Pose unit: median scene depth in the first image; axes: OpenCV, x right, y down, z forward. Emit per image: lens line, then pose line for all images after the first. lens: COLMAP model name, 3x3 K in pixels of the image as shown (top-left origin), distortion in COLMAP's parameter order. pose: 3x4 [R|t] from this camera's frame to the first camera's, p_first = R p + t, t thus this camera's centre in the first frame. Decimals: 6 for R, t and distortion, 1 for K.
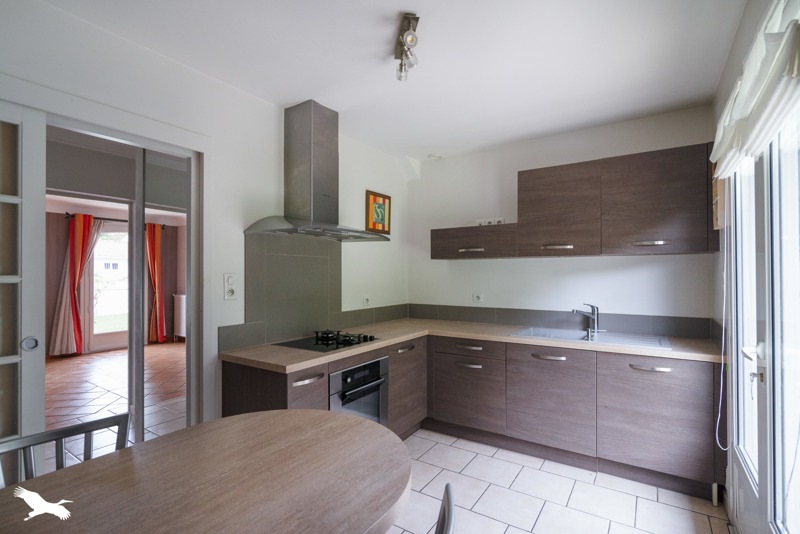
lens RADIAL K [[387.0, 0, 399.4], [0, 387.0, 276.7], [0, 0, 1]] dist [-0.000535, -0.000083]
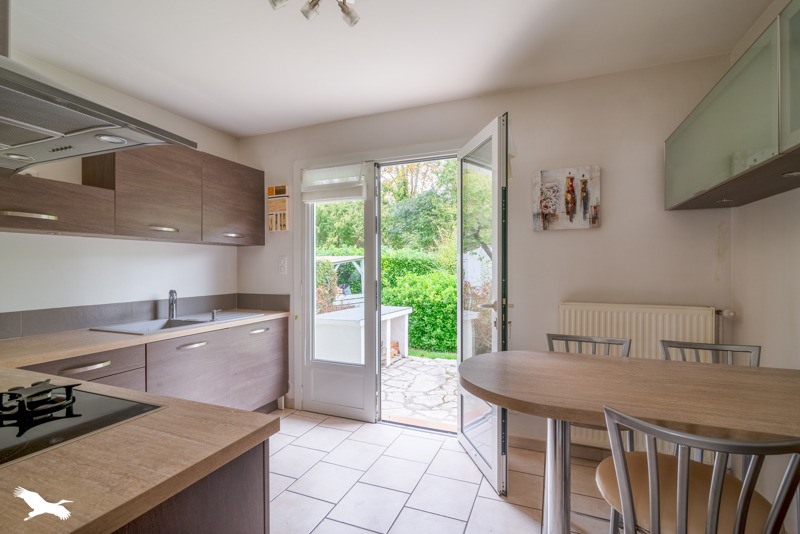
lens RADIAL K [[379.0, 0, 400.0], [0, 379.0, 267.0], [0, 0, 1]] dist [-0.000344, -0.000013]
pose [[-0.195958, -0.004246, 0.980603, -0.612337], [-0.005826, 0.999978, 0.003166, 0.007463], [-0.980595, -0.005092, -0.195978, 0.671870]]
